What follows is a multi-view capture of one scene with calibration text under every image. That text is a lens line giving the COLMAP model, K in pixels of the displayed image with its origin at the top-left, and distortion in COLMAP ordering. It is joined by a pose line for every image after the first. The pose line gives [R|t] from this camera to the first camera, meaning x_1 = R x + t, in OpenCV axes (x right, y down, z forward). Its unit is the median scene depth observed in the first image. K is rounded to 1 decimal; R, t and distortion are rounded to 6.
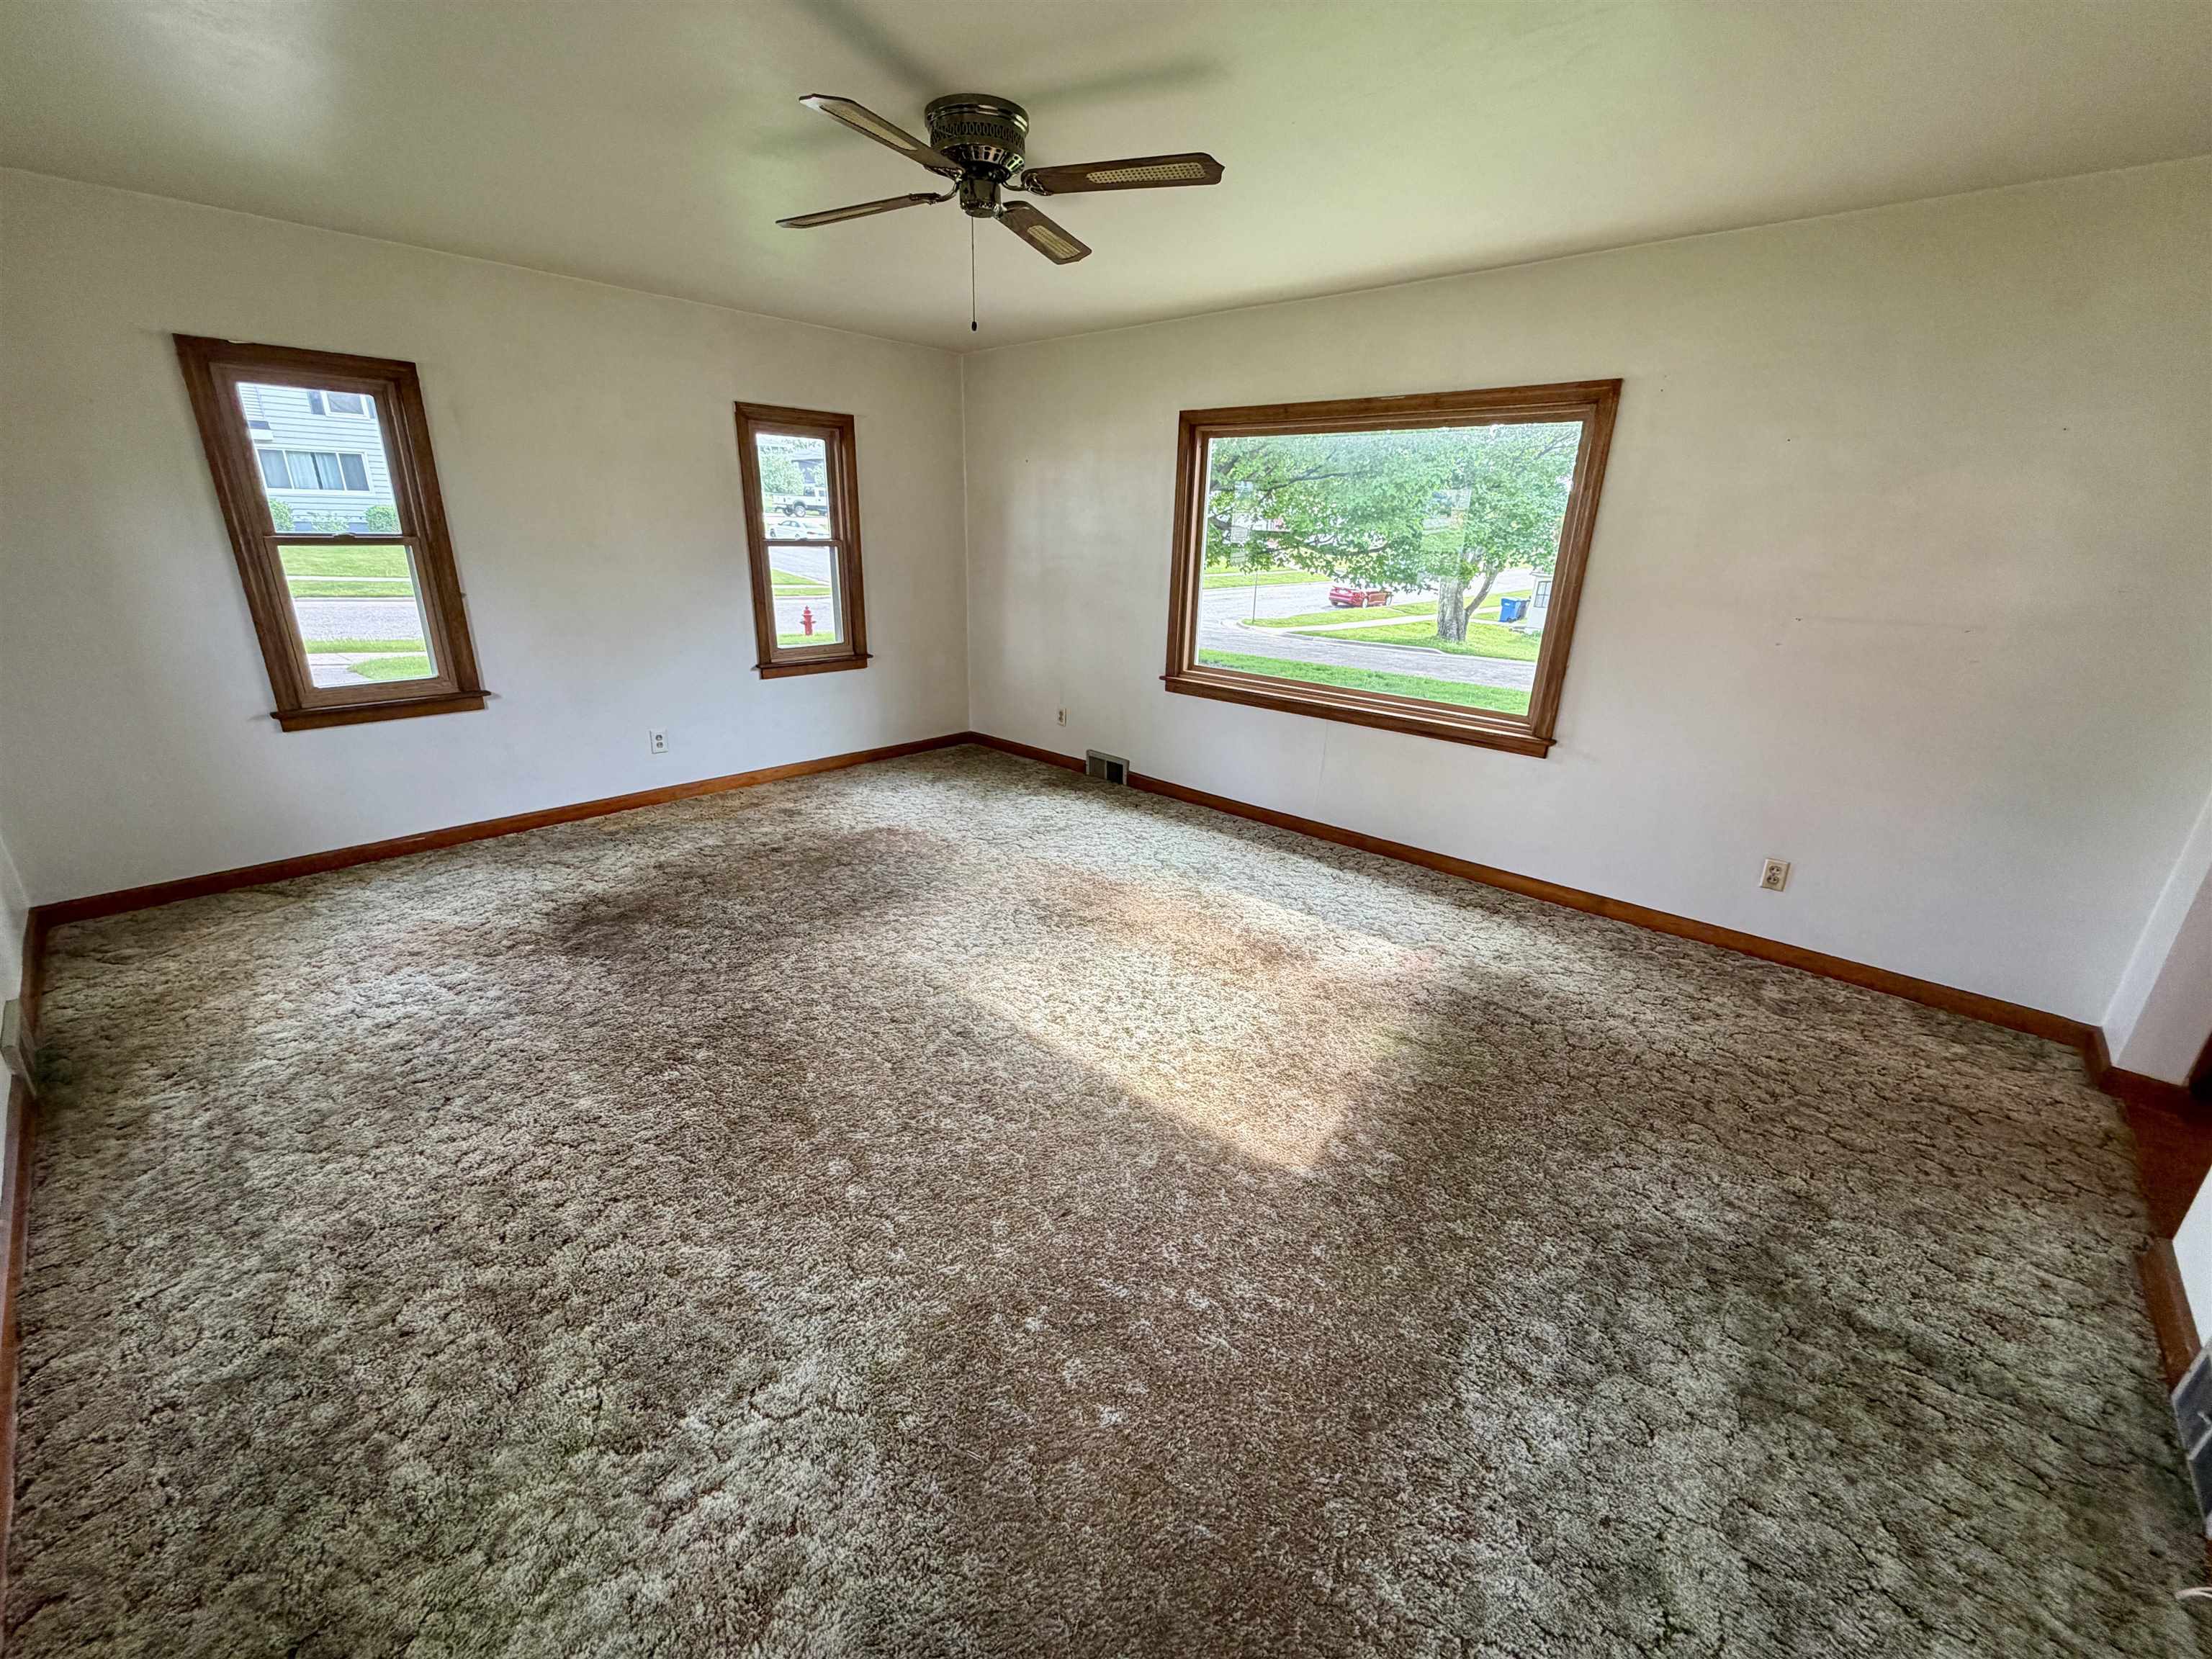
lens RADIAL K [[885.2, 0, 1097.8], [0, 885.2, 828.5], [0, 0, 1]] dist [0.001550, -0.000591]
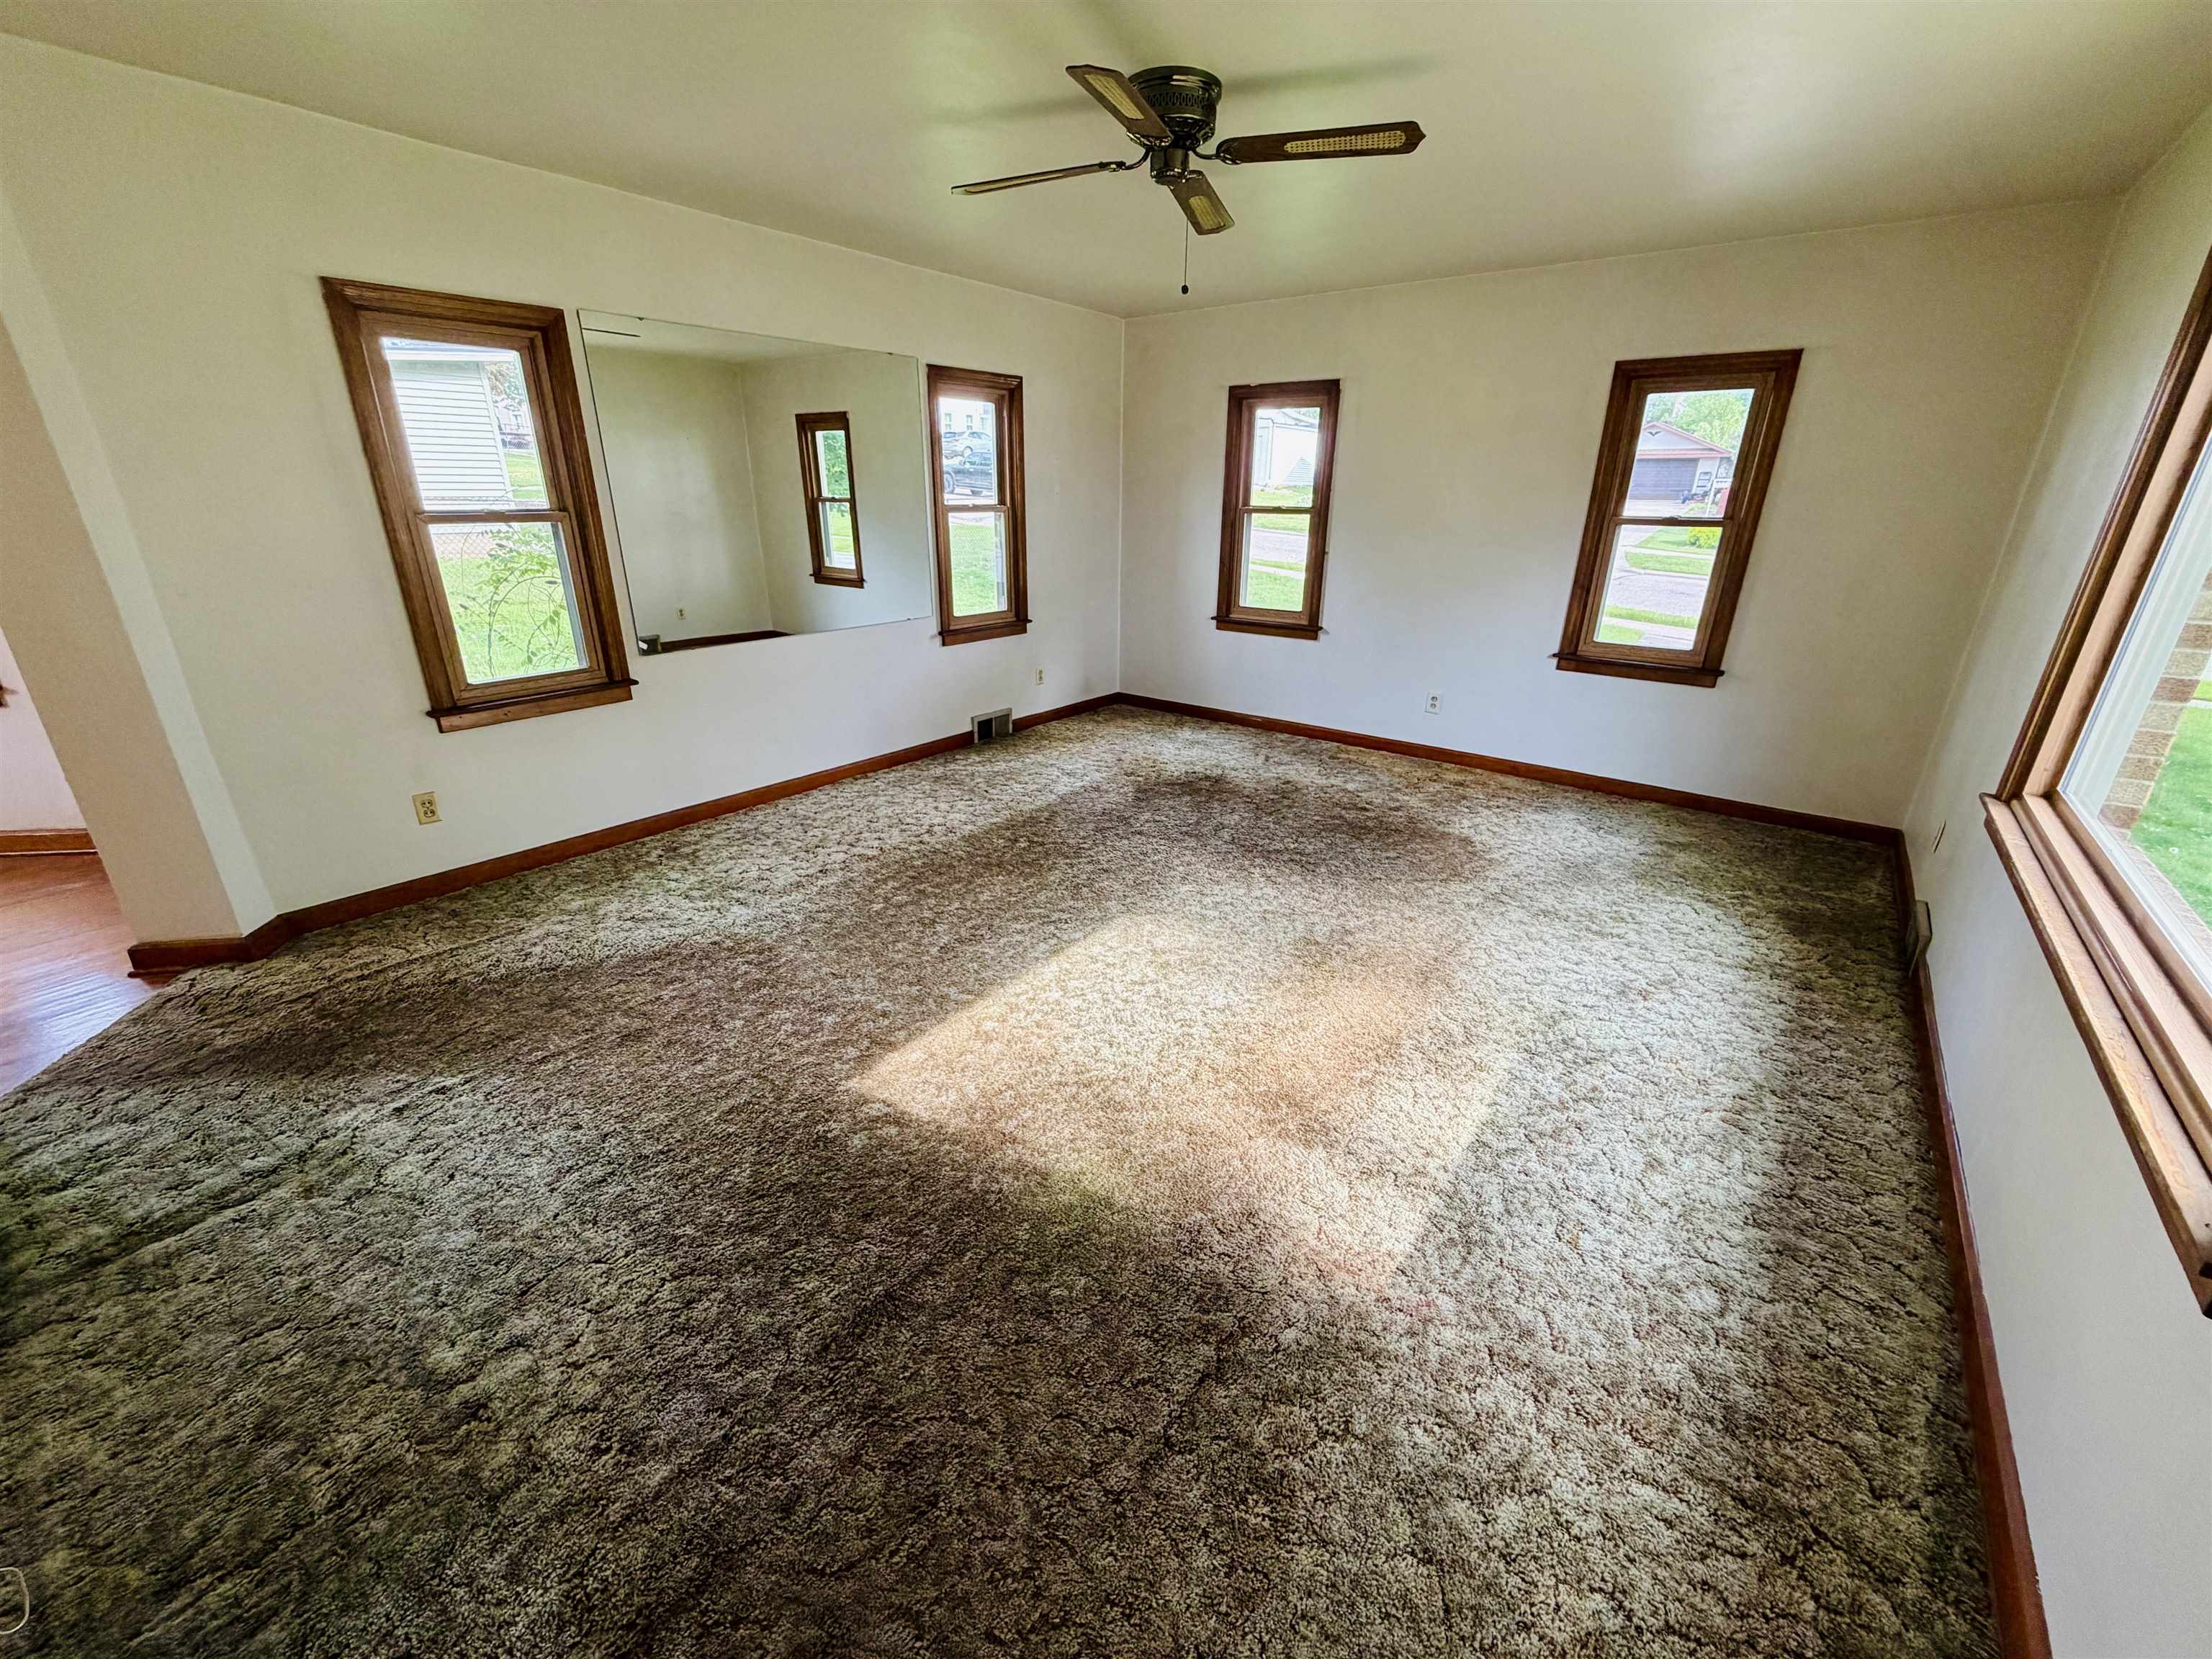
lens RADIAL K [[885.2, 0, 1097.8], [0, 885.2, 828.5], [0, 0, 1]] dist [0.001550, -0.000591]
pose [[0.078851, 0.335500, -0.938734, 0.617347], [-0.332826, 0.896494, 0.292447, -0.161344], [0.939686, 0.289376, 0.182353, 0.534556]]
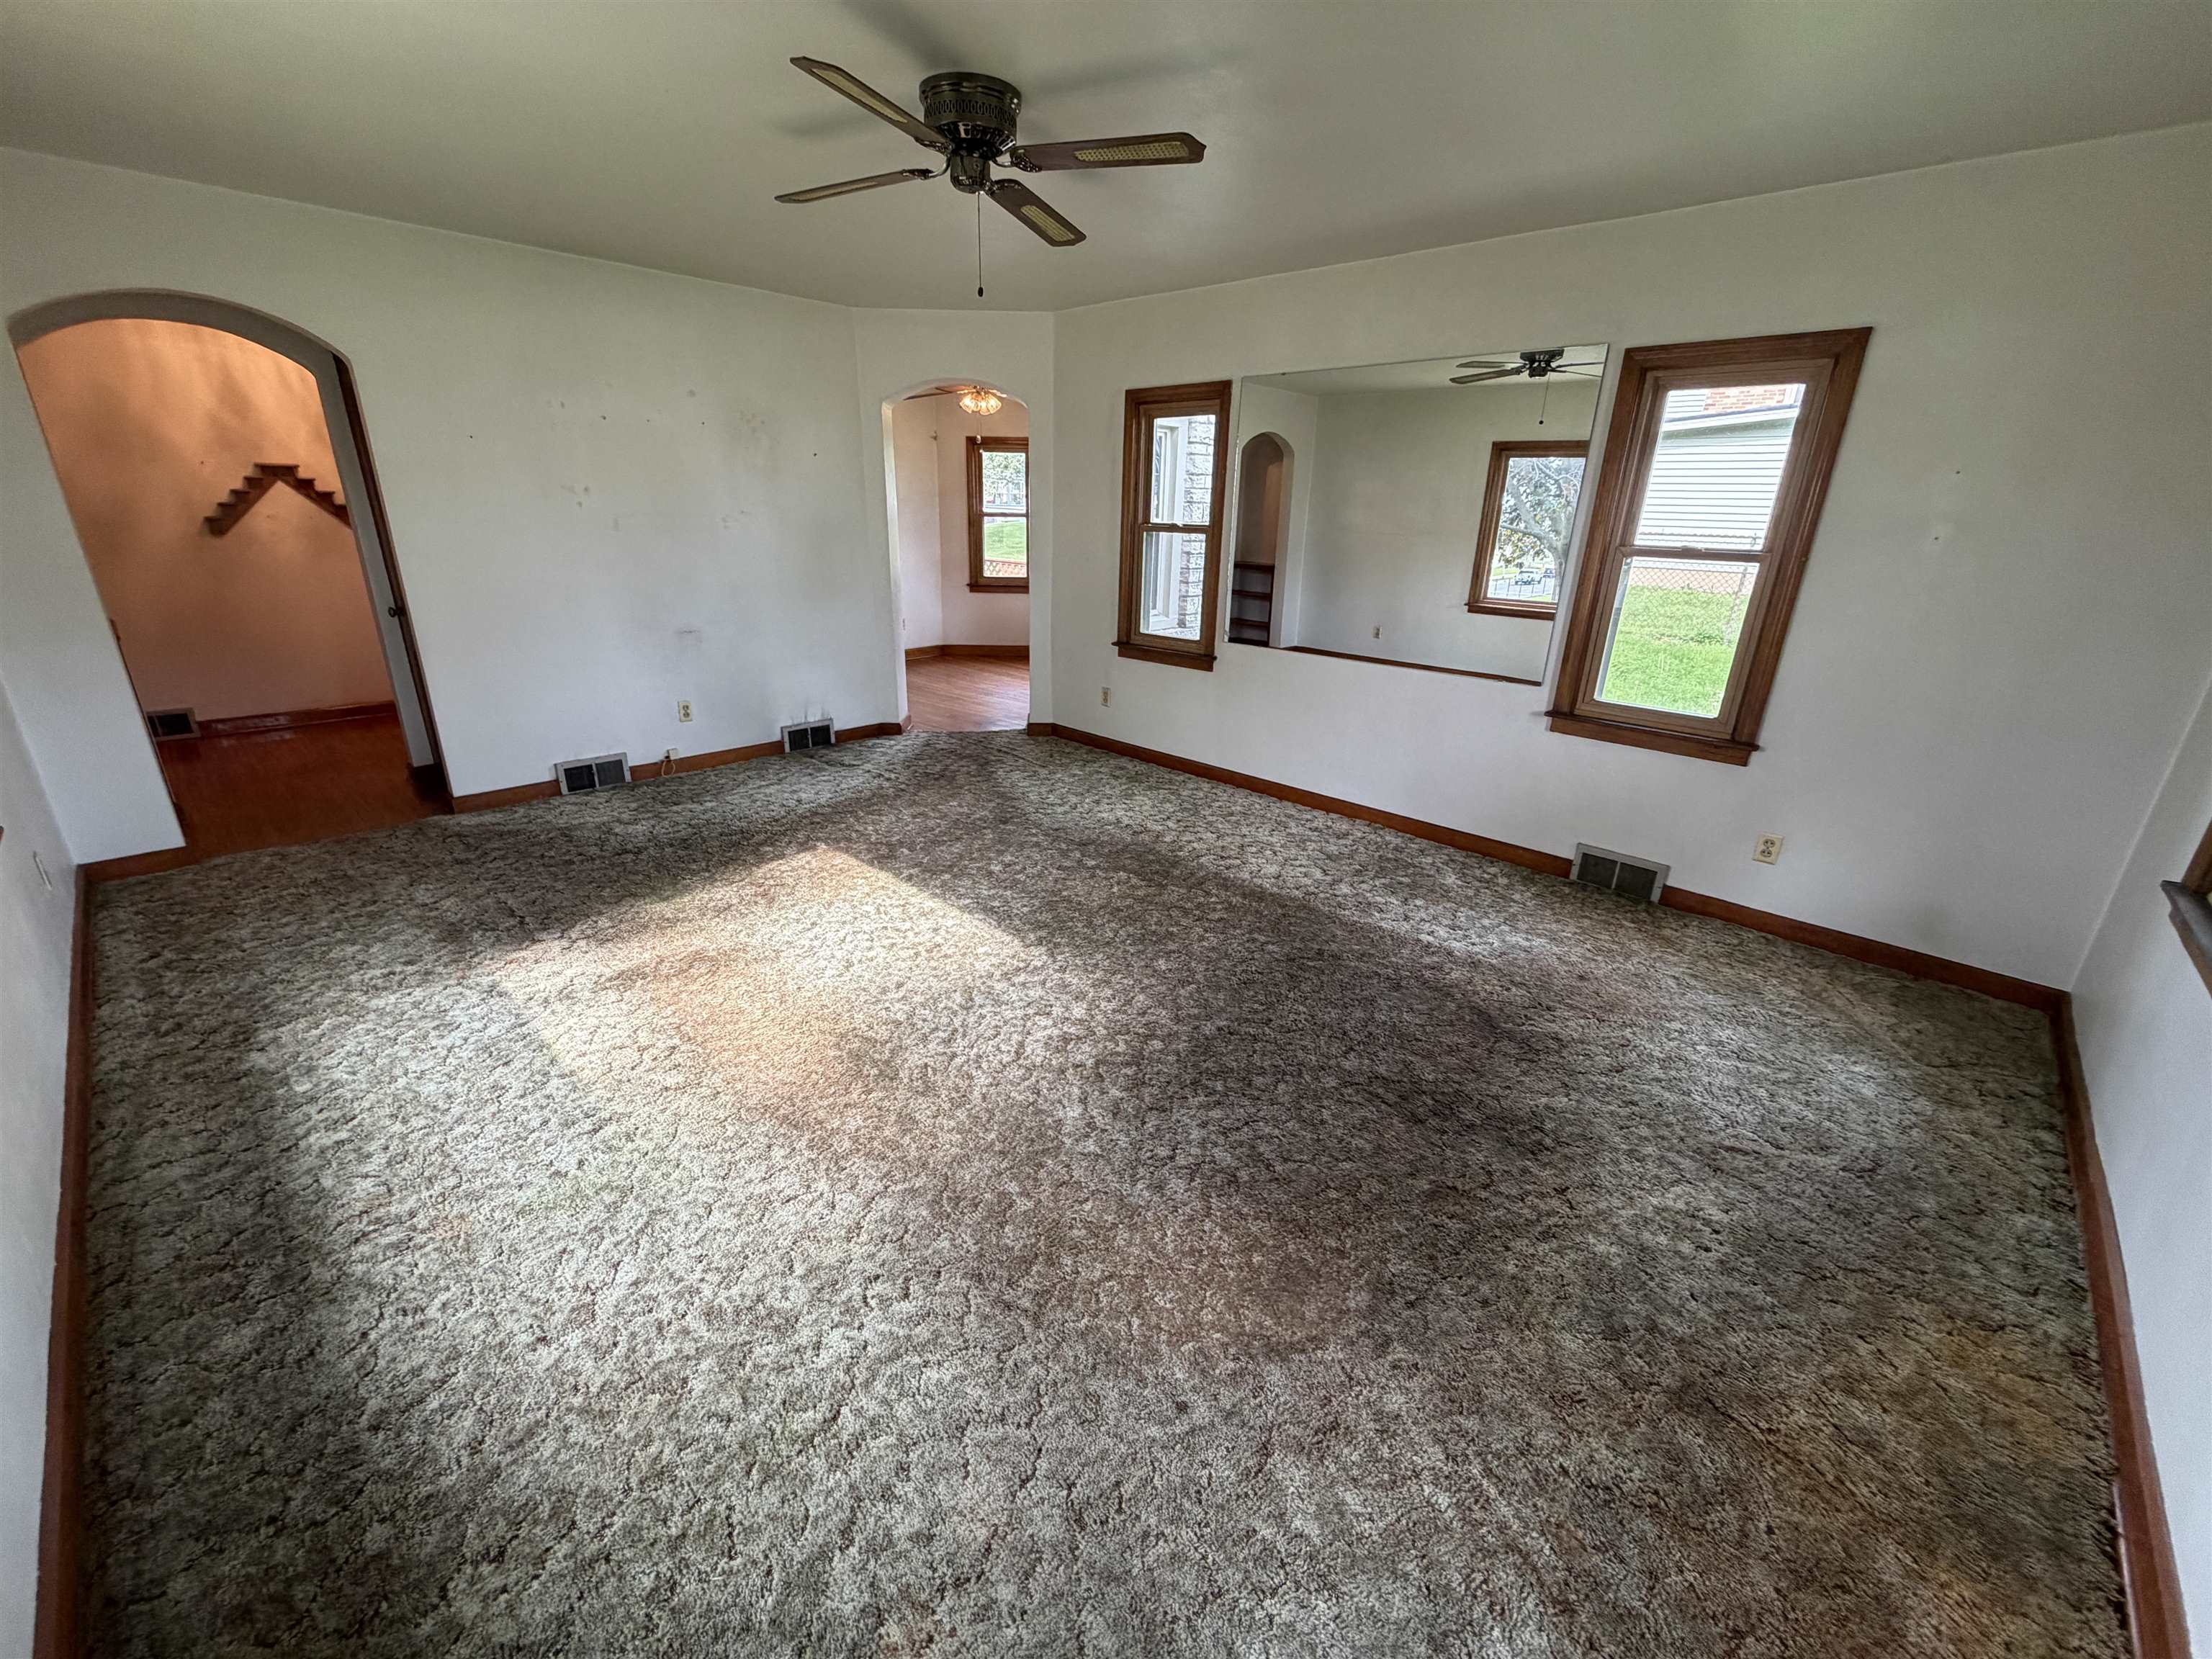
lens RADIAL K [[882.9, 0, 1098.3], [0, 882.9, 828.2], [0, 0, 1]] dist [0.000616, -0.000006]
pose [[-0.998596, -0.052969, -0.000637, -0.178557], [-0.041378, 0.772454, 0.633721, -0.436248], [-0.033076, 0.632857, -0.773562, 1.265481]]
